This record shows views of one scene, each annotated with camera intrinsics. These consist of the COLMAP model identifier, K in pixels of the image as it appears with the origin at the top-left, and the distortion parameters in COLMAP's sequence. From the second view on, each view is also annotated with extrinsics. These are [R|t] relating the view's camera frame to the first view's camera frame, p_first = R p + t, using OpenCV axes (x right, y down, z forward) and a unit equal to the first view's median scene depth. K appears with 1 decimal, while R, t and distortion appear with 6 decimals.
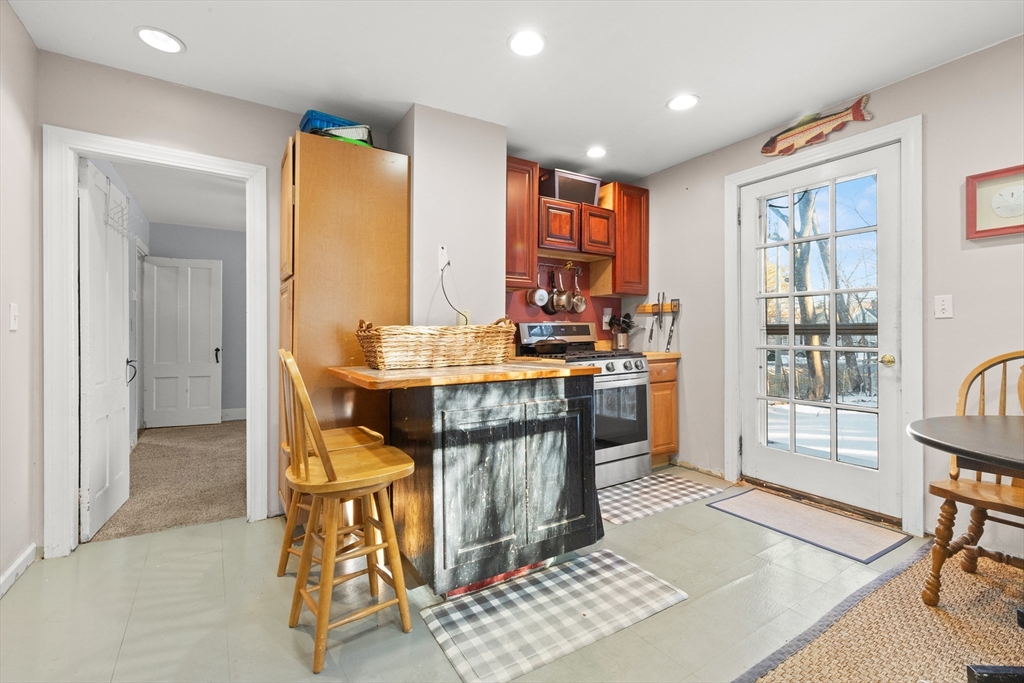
lens RADIAL K [[471.9, 0, 536.0], [0, 471.9, 325.9], [0, 0, 1]] dist [0.005515, 0.000789]
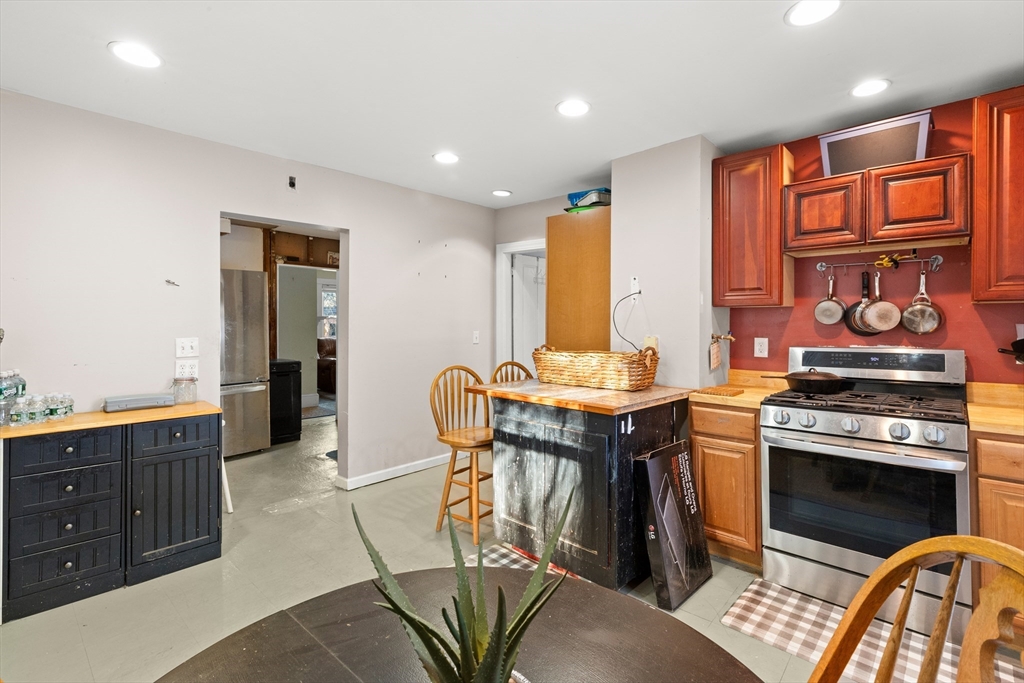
lens RADIAL K [[471.9, 0, 517.0], [0, 471.9, 319.4], [0, 0, 1]] dist [0.005515, 0.000789]
pose [[0.216362, 0.001636, -0.976312, 0.847561], [0.016852, 0.999843, 0.005410, -0.084091], [0.976168, -0.017623, 0.216301, 0.508232]]
